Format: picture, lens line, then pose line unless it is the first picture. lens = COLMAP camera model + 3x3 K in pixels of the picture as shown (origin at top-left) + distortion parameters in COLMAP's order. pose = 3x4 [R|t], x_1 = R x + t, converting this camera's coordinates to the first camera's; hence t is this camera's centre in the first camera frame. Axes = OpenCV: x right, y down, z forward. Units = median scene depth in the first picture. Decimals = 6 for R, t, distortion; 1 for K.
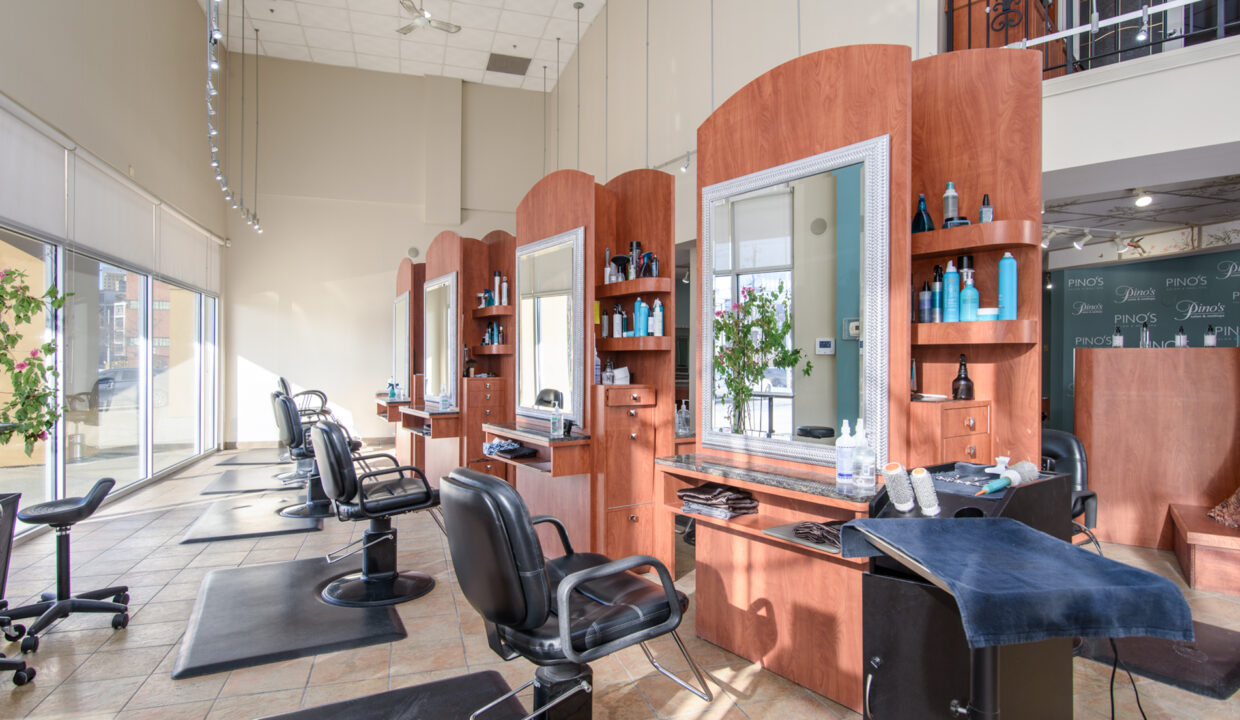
lens RADIAL K [[671.0, 0, 614.5], [0, 671.0, 363.8], [0, 0, 1]] dist [0.001040, -0.001208]
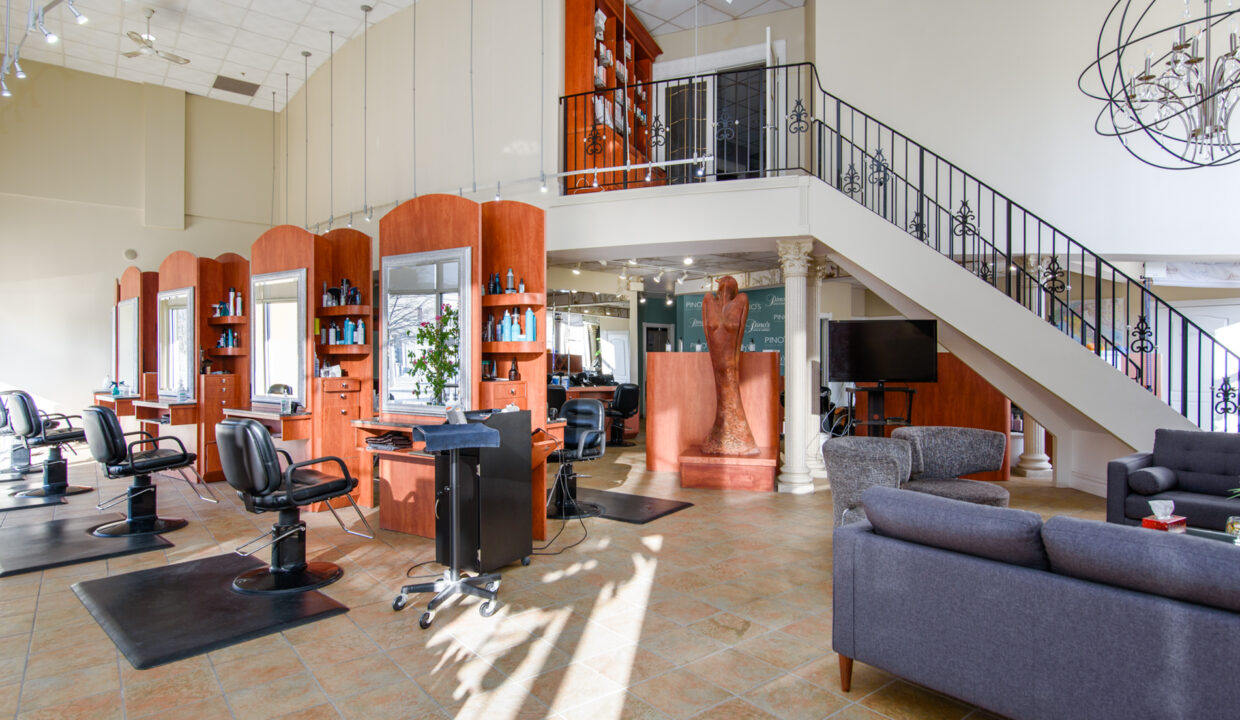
lens RADIAL K [[671.0, 0, 614.5], [0, 671.0, 363.8], [0, 0, 1]] dist [0.001040, -0.001208]
pose [[0.933525, -0.003767, 0.358493, 0.046139], [0.002698, 0.999990, 0.003484, -0.001304], [-0.358502, -0.002285, 0.933526, -0.487621]]
